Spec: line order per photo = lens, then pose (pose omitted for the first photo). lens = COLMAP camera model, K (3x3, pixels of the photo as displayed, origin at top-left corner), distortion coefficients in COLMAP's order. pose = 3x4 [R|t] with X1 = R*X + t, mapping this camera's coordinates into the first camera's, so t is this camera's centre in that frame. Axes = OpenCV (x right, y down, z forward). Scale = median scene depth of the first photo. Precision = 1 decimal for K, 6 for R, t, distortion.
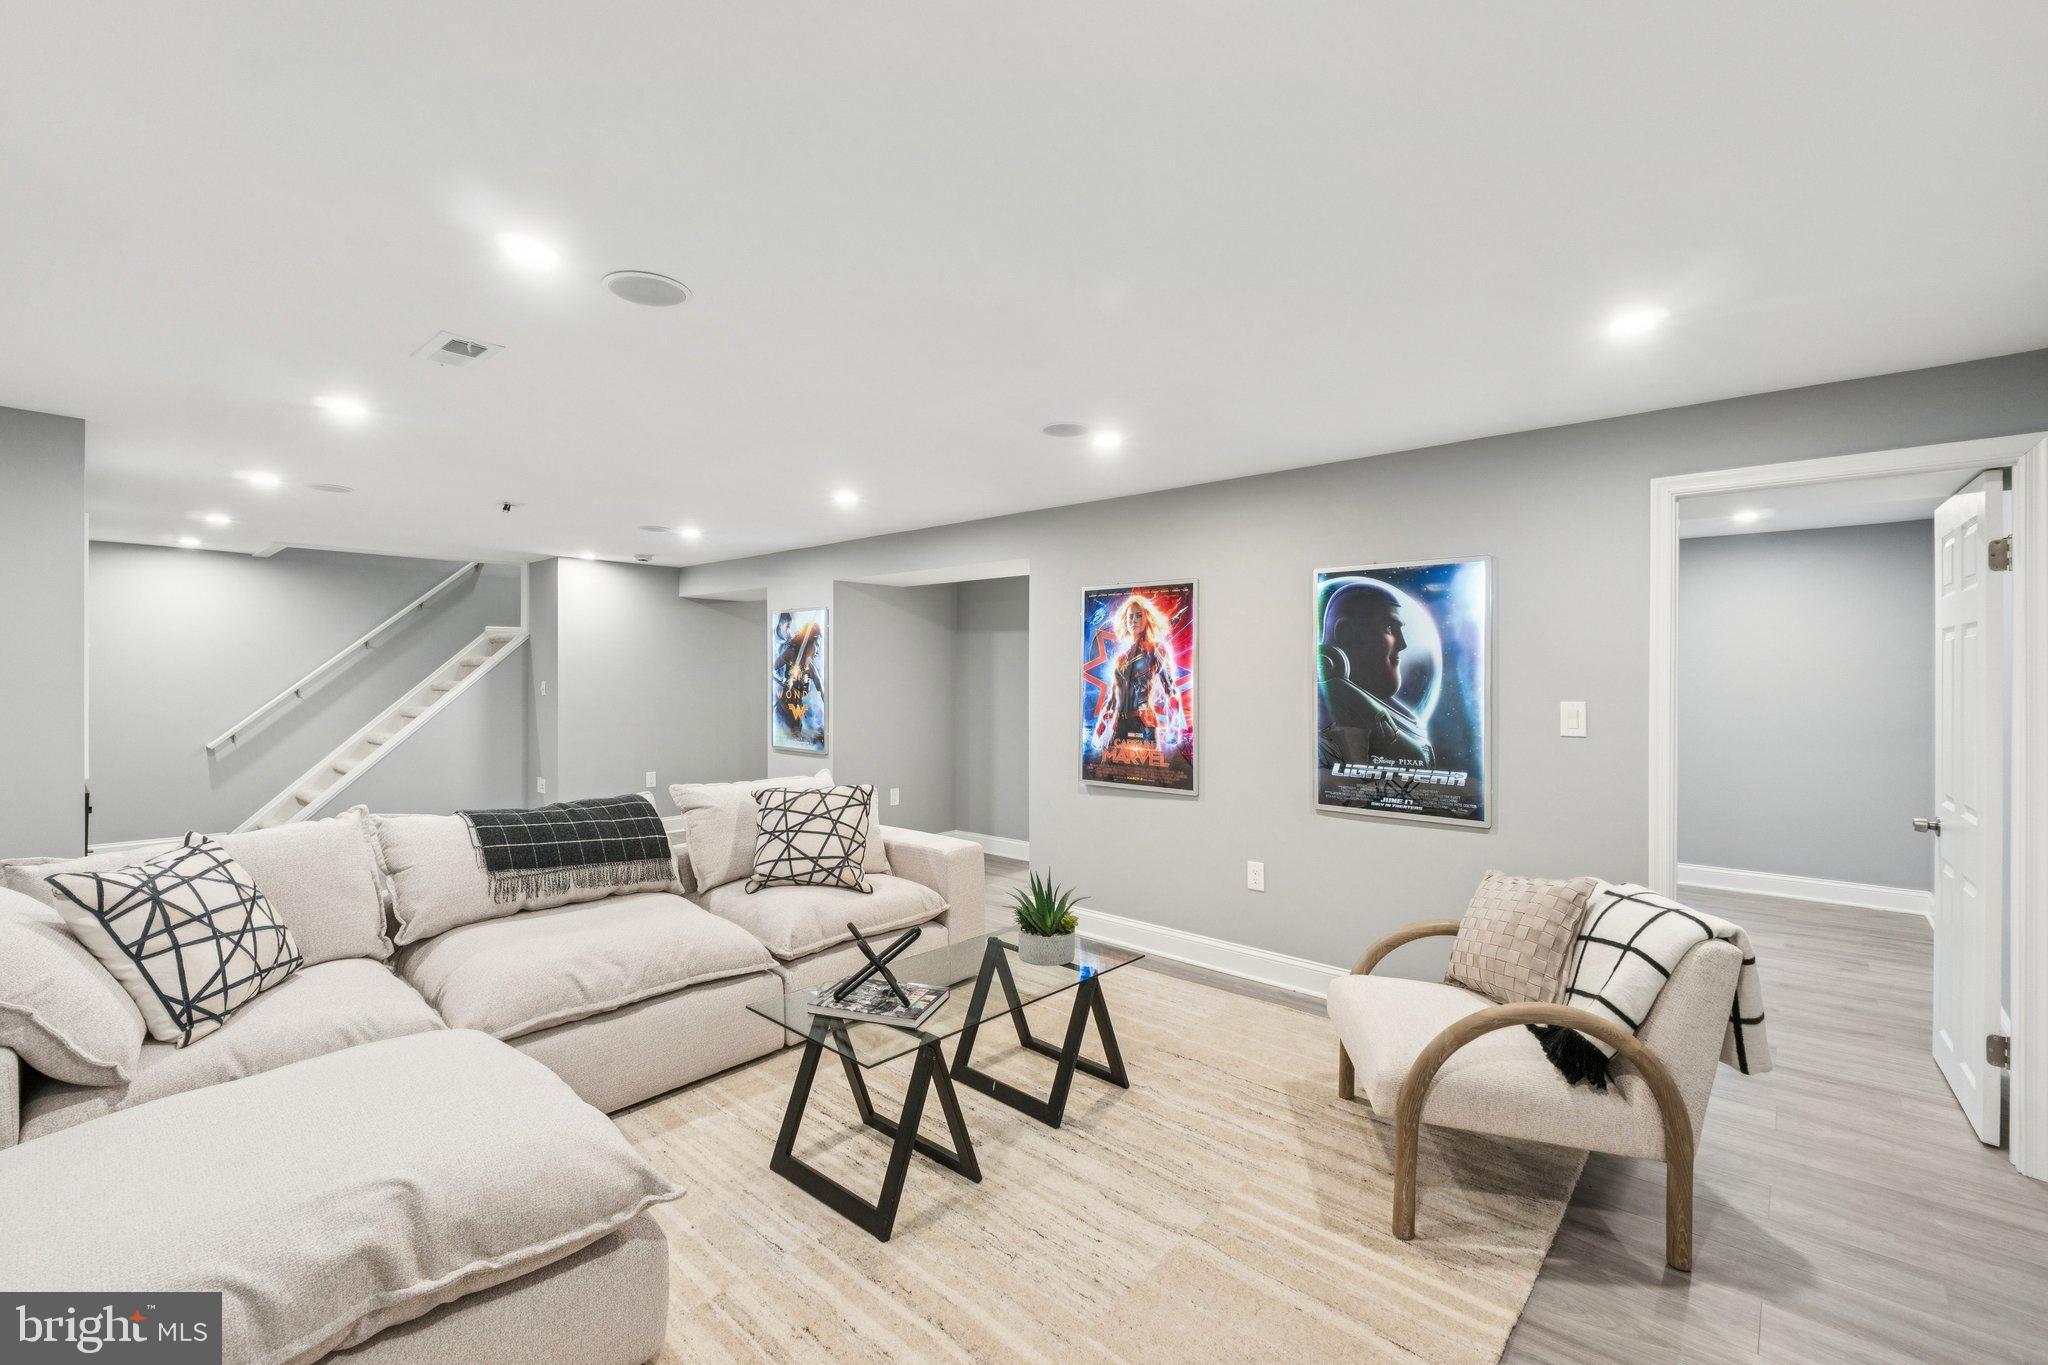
lens RADIAL K [[863.9, 0, 1024.2], [0, 863.9, 676.2], [0, 0, 1]] dist [-0.004986, 0.001091]
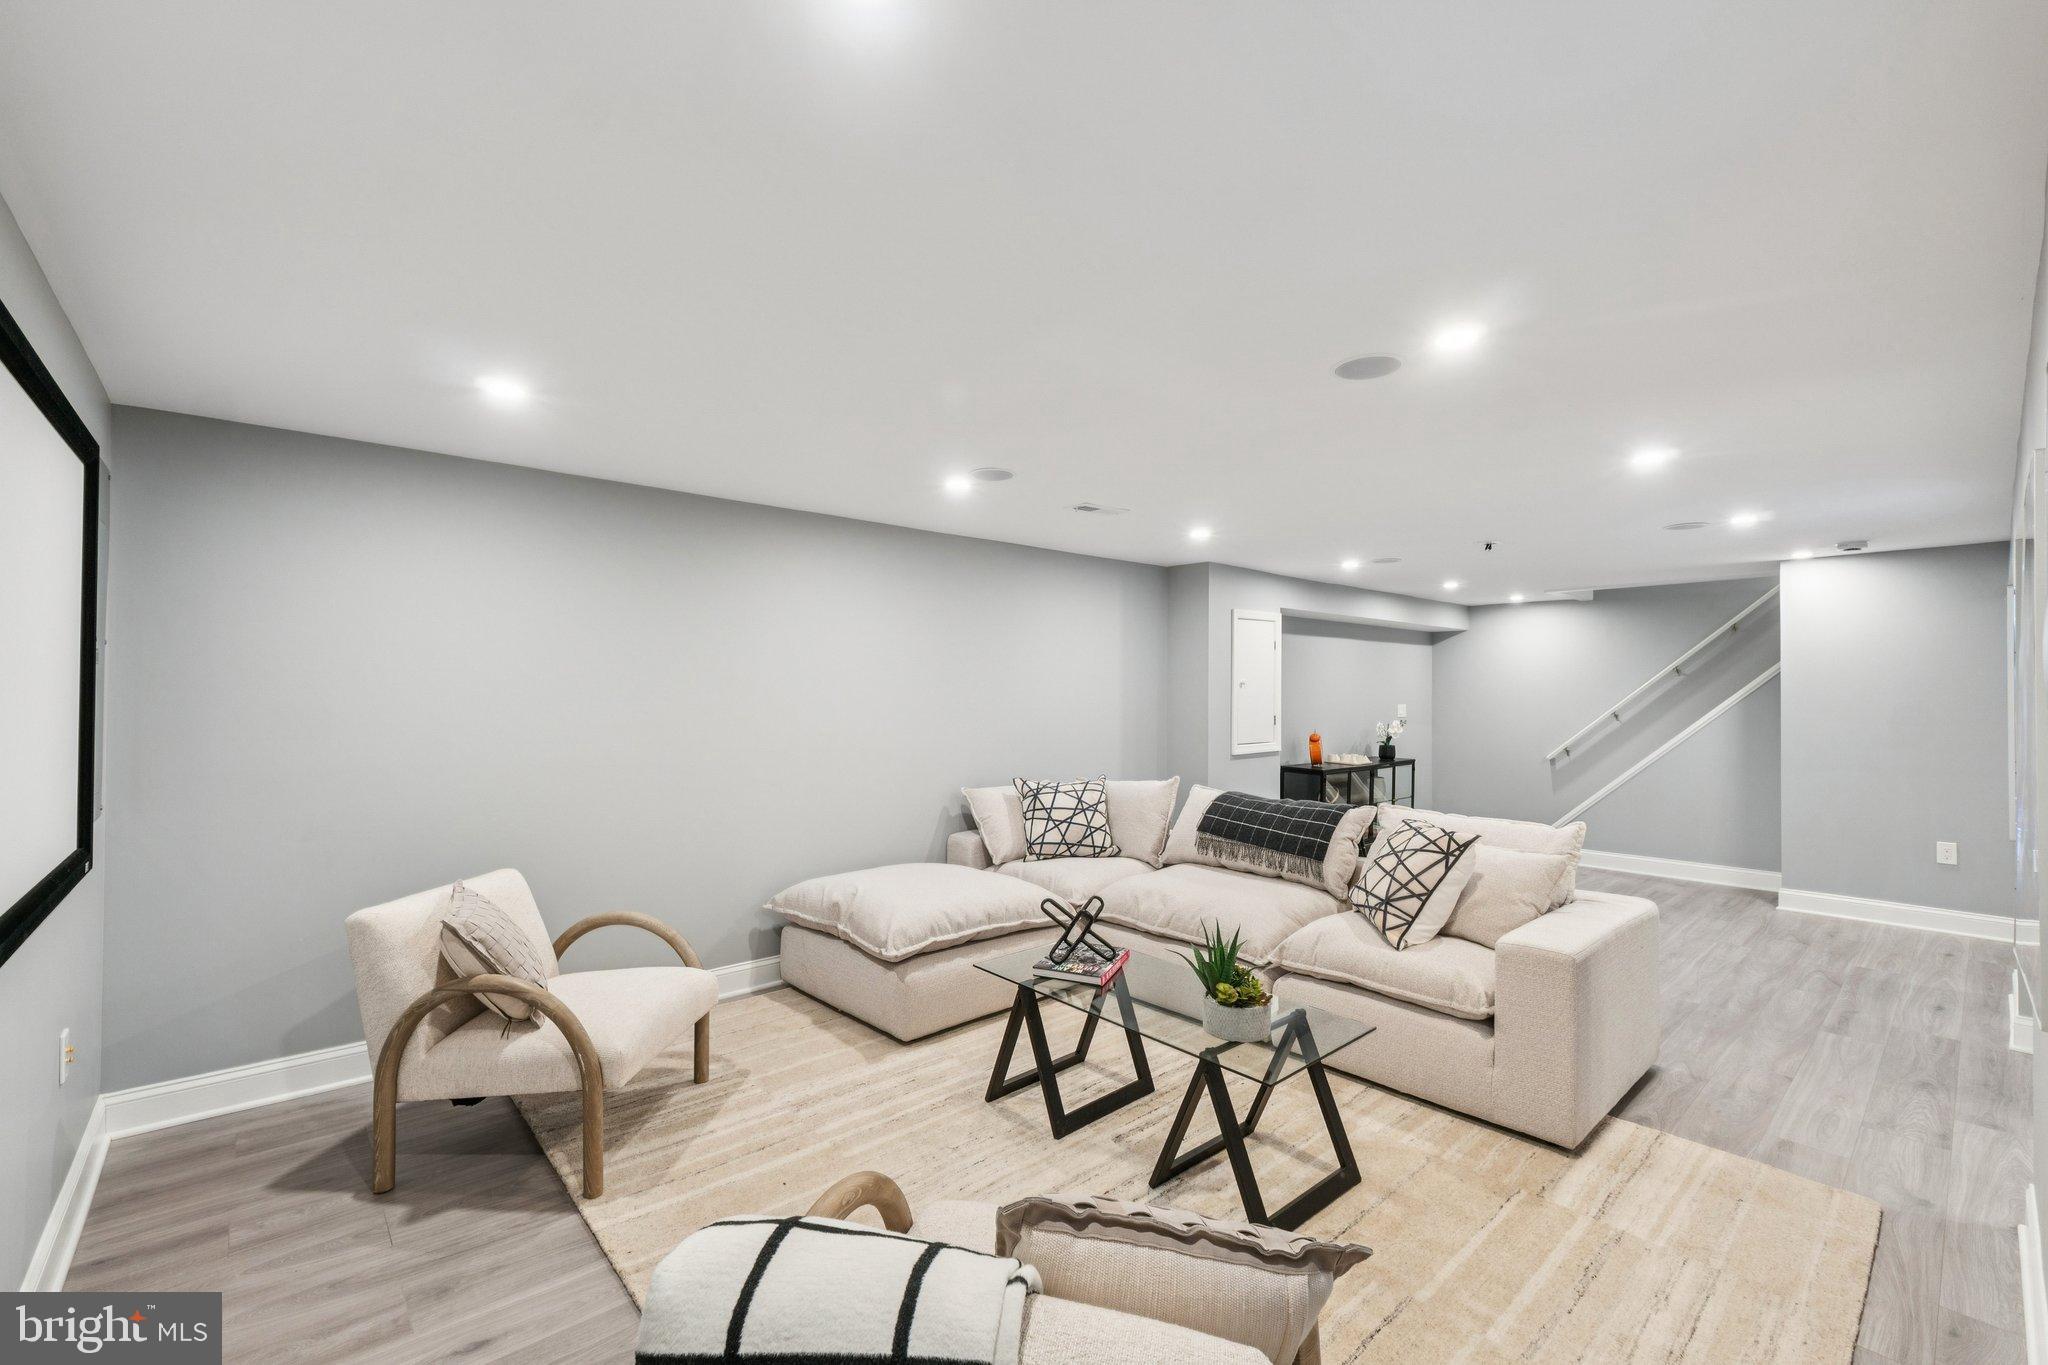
lens RADIAL K [[863.9, 0, 1027.0], [0, 863.9, 683.1], [0, 0, 1]] dist [-0.004986, 0.001091]
pose [[-0.117715, -0.014946, -0.992935, 0.576399], [-0.007551, 0.999871, -0.014155, -0.003002], [0.993019, 0.005832, -0.117812, 0.570042]]
